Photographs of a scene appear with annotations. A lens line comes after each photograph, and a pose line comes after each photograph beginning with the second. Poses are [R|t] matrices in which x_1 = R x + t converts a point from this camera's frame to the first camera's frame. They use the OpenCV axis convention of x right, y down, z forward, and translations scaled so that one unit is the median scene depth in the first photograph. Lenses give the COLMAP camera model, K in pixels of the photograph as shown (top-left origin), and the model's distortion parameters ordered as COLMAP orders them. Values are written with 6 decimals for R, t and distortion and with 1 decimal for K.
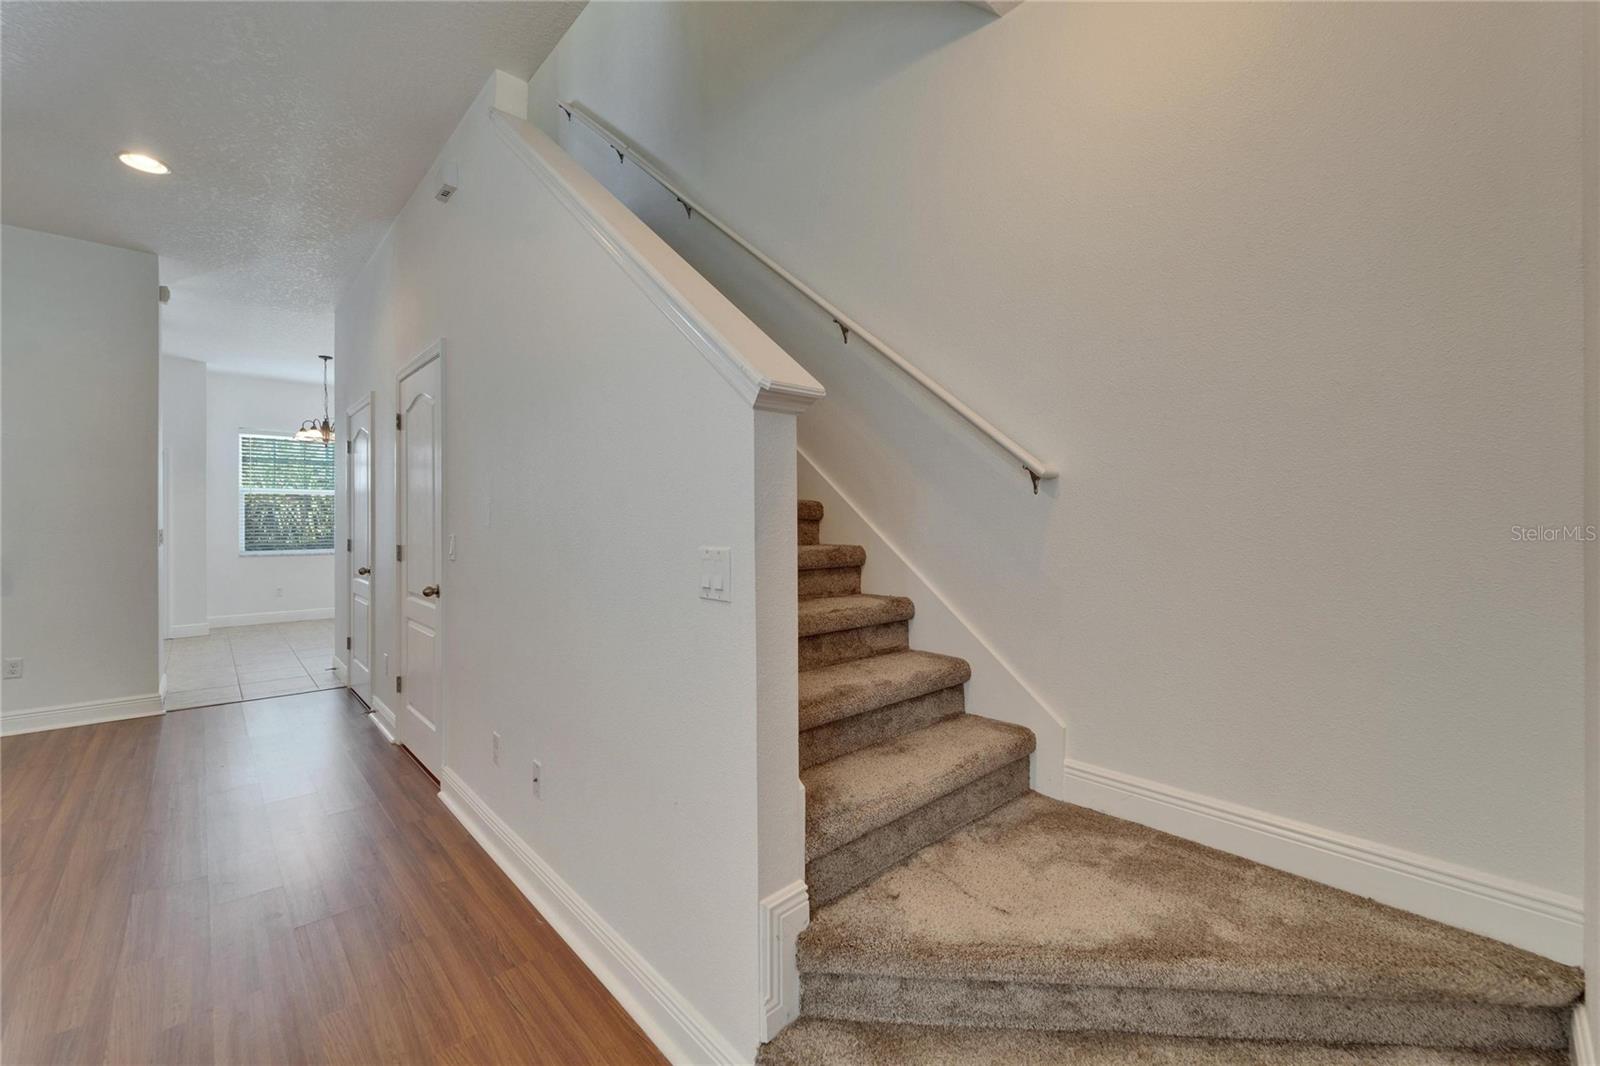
lens RADIAL K [[647.1, 0, 776.3], [0, 647.1, 515.3], [0, 0, 1]] dist [0.000967, 0.000071]
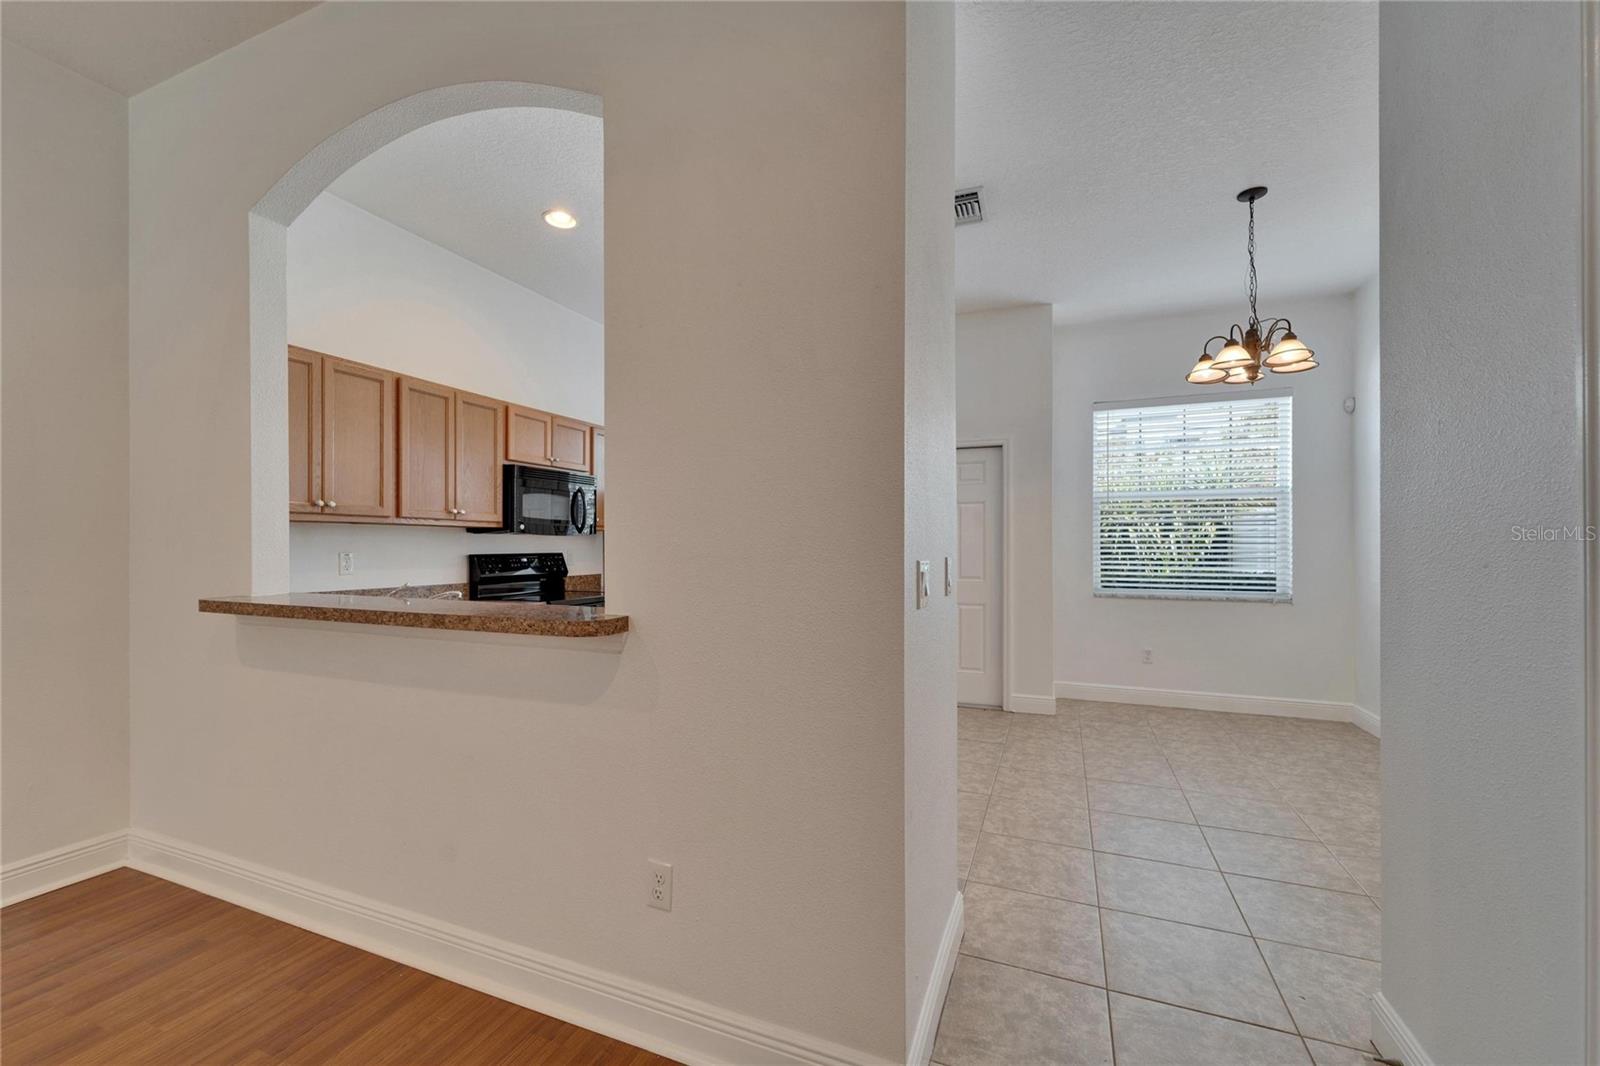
lens RADIAL K [[640.0, 0, 793.4], [0, 640.0, 546.7], [0, 0, 1]] dist [0.000573, -0.000013]
pose [[0.434271, 0.003316, -0.900776, -0.647197], [0.006907, 0.999952, 0.007011, 0.009973], [0.900756, -0.009266, 0.434227, 0.762412]]
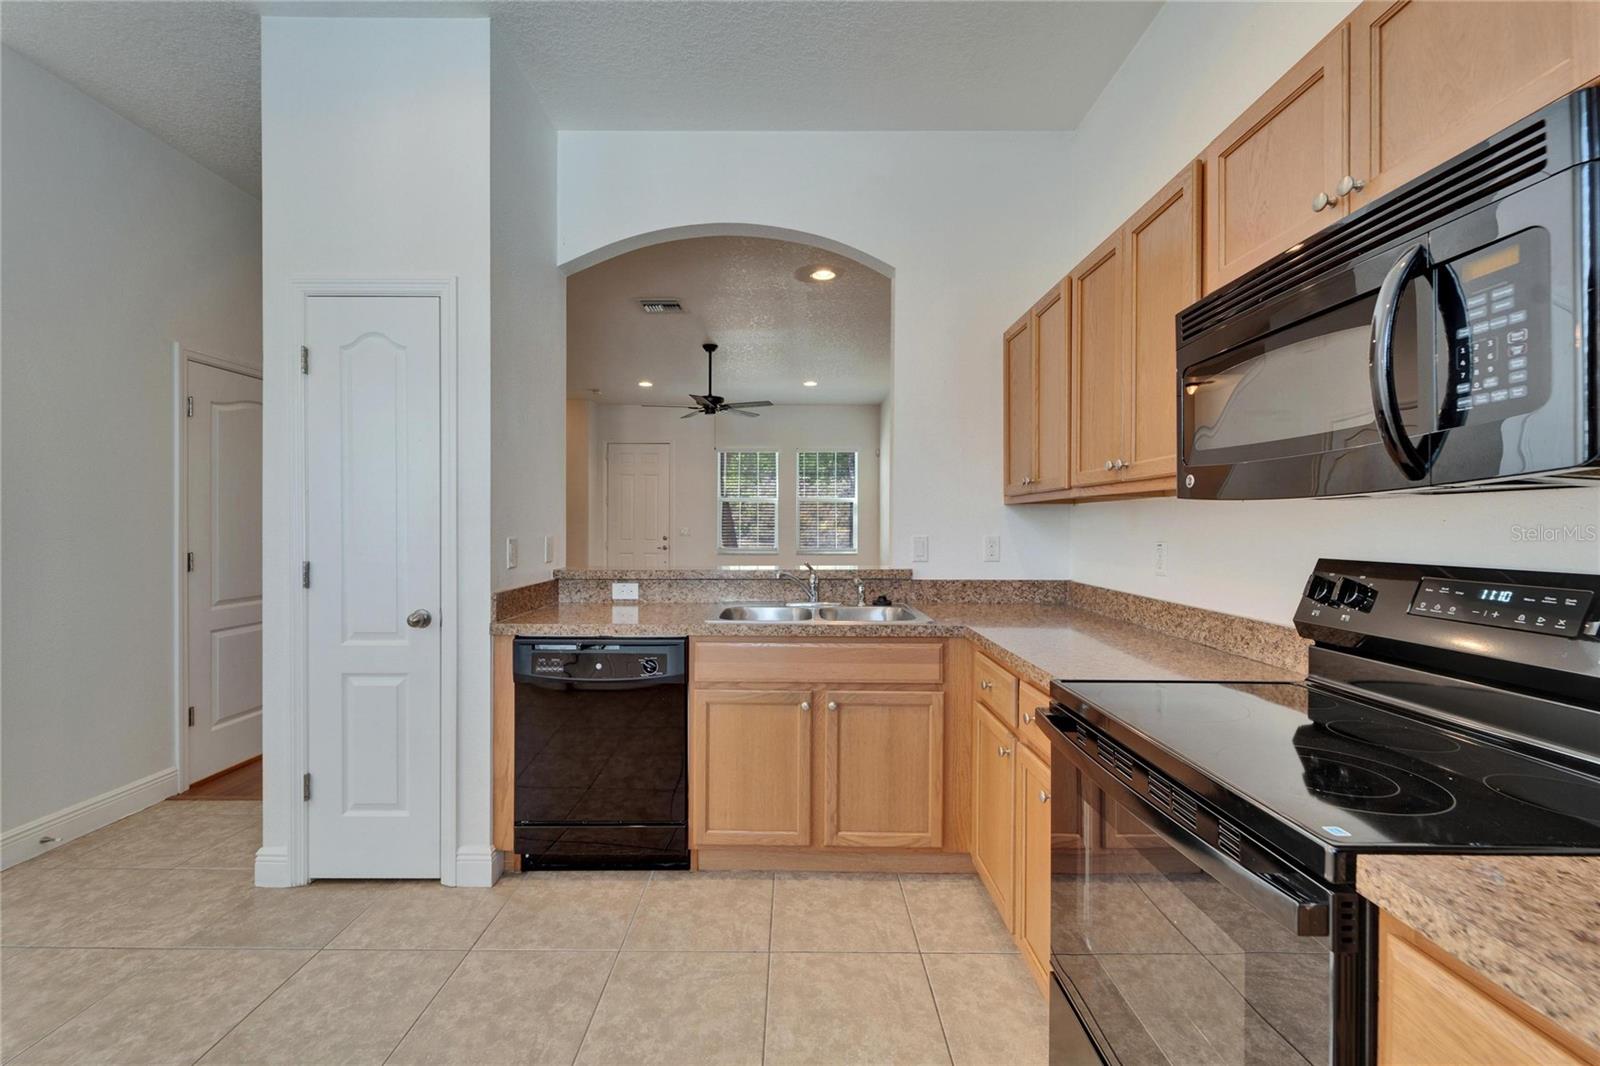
lens RADIAL K [[645.1, 0, 795.5], [0, 645.1, 526.9], [0, 0, 1]] dist [0.000537, 0.000002]
pose [[-0.741636, -0.003038, 0.670796, -1.664884], [-0.007488, 0.999965, -0.003750, 0.011246], [-0.670761, -0.007804, -0.741632, 1.166745]]
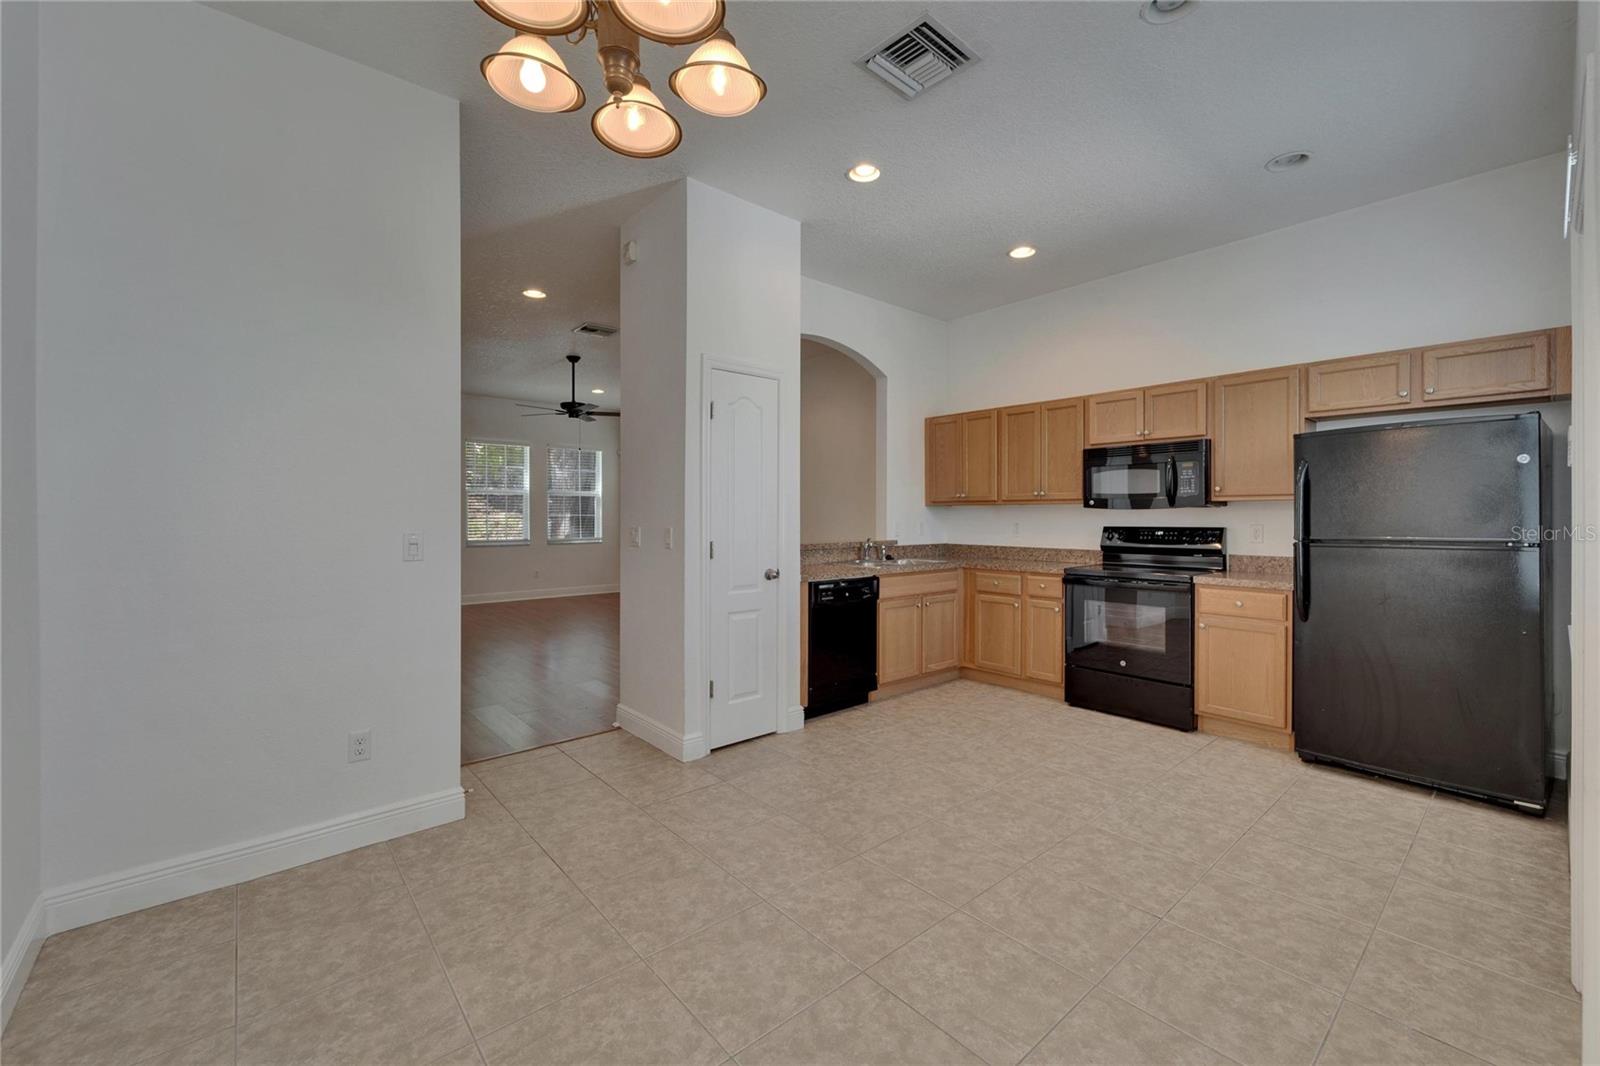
lens RADIAL K [[649.3, 0, 790.9], [0, 649.3, 514.2], [0, 0, 1]] dist [-0.000213, -0.000194]
pose [[-0.999697, 0.001513, 0.024549, -1.156125], [0.001242, 0.999938, -0.011028, 0.014997], [-0.024565, -0.010995, -0.999638, 1.825610]]
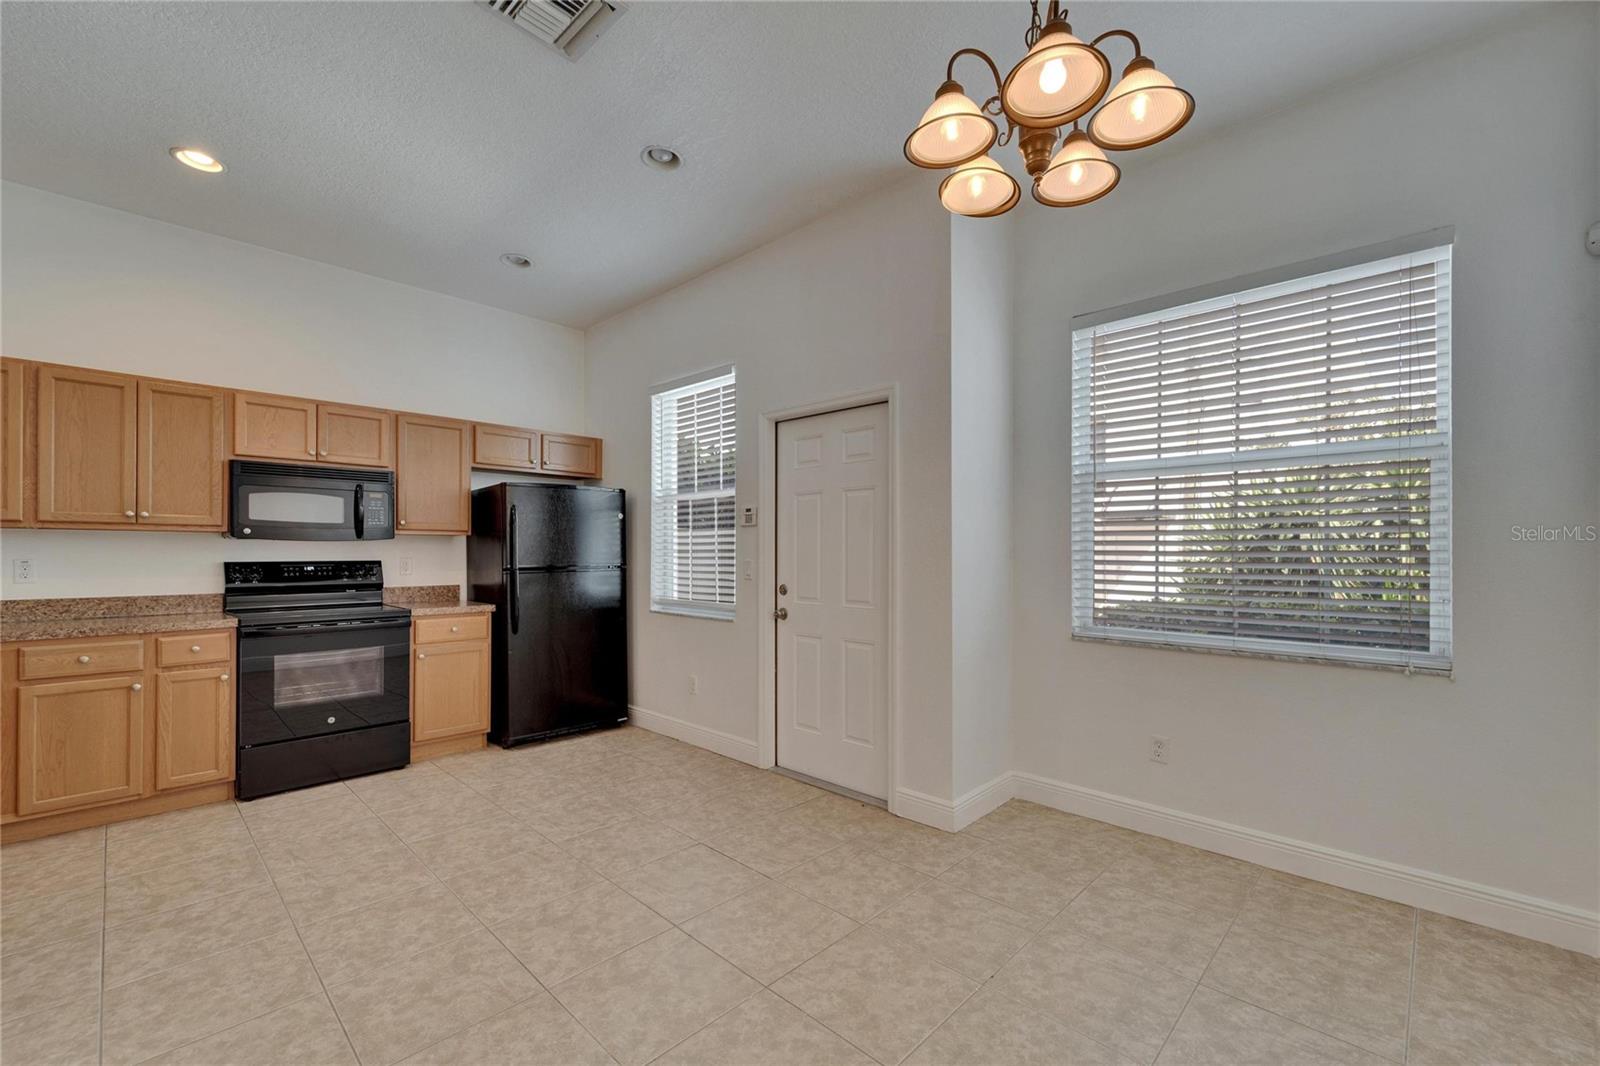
lens RADIAL K [[659.8, 0, 801.3], [0, 659.8, 550.1], [0, 0, 1]] dist [0.002329, -0.000105]
pose [[0.077095, -0.001323, -0.997023, -0.760623], [0.006029, 0.999981, -0.000861, 0.013912], [0.997005, -0.005945, 0.077102, 1.406312]]
